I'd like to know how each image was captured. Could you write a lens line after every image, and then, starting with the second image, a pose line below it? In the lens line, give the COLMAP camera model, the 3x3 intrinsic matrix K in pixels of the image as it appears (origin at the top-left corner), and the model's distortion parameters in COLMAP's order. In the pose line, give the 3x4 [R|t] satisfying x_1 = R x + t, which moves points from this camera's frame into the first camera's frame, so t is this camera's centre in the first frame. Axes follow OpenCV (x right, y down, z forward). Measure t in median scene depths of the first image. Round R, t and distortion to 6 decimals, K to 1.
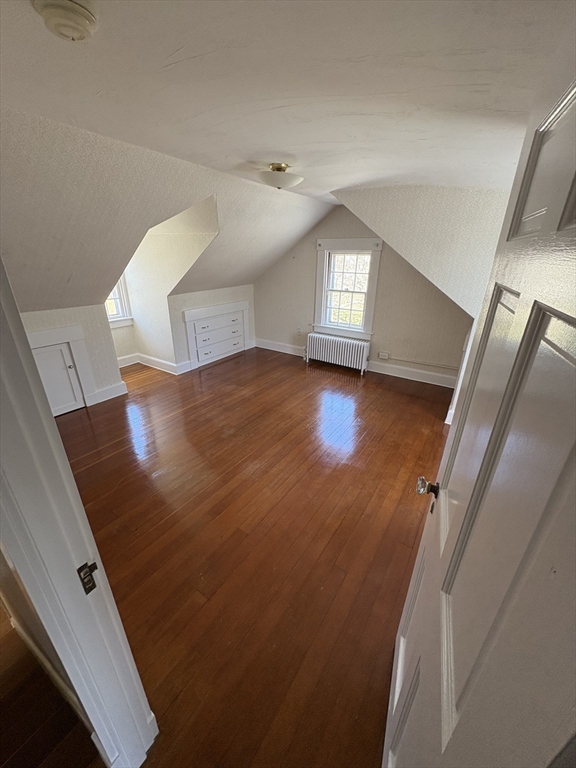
lens RADIAL K [[312.0, 0, 288.0], [0, 312.0, 384.0], [0, 0, 1]] dist [-0.000744, -0.000047]
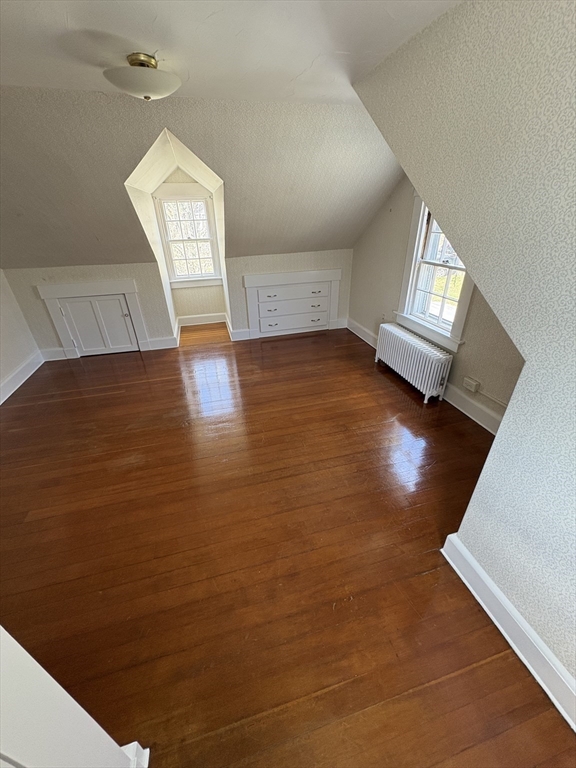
lens RADIAL K [[304.8, 0, 288.0], [0, 304.8, 384.0], [0, 0, 1]] dist [0.001366, 0.000004]
pose [[0.752688, 0.295970, -0.588101, 0.373986], [-0.228530, 0.955170, 0.188215, -0.116645], [0.617442, -0.007269, 0.786583, 0.332319]]
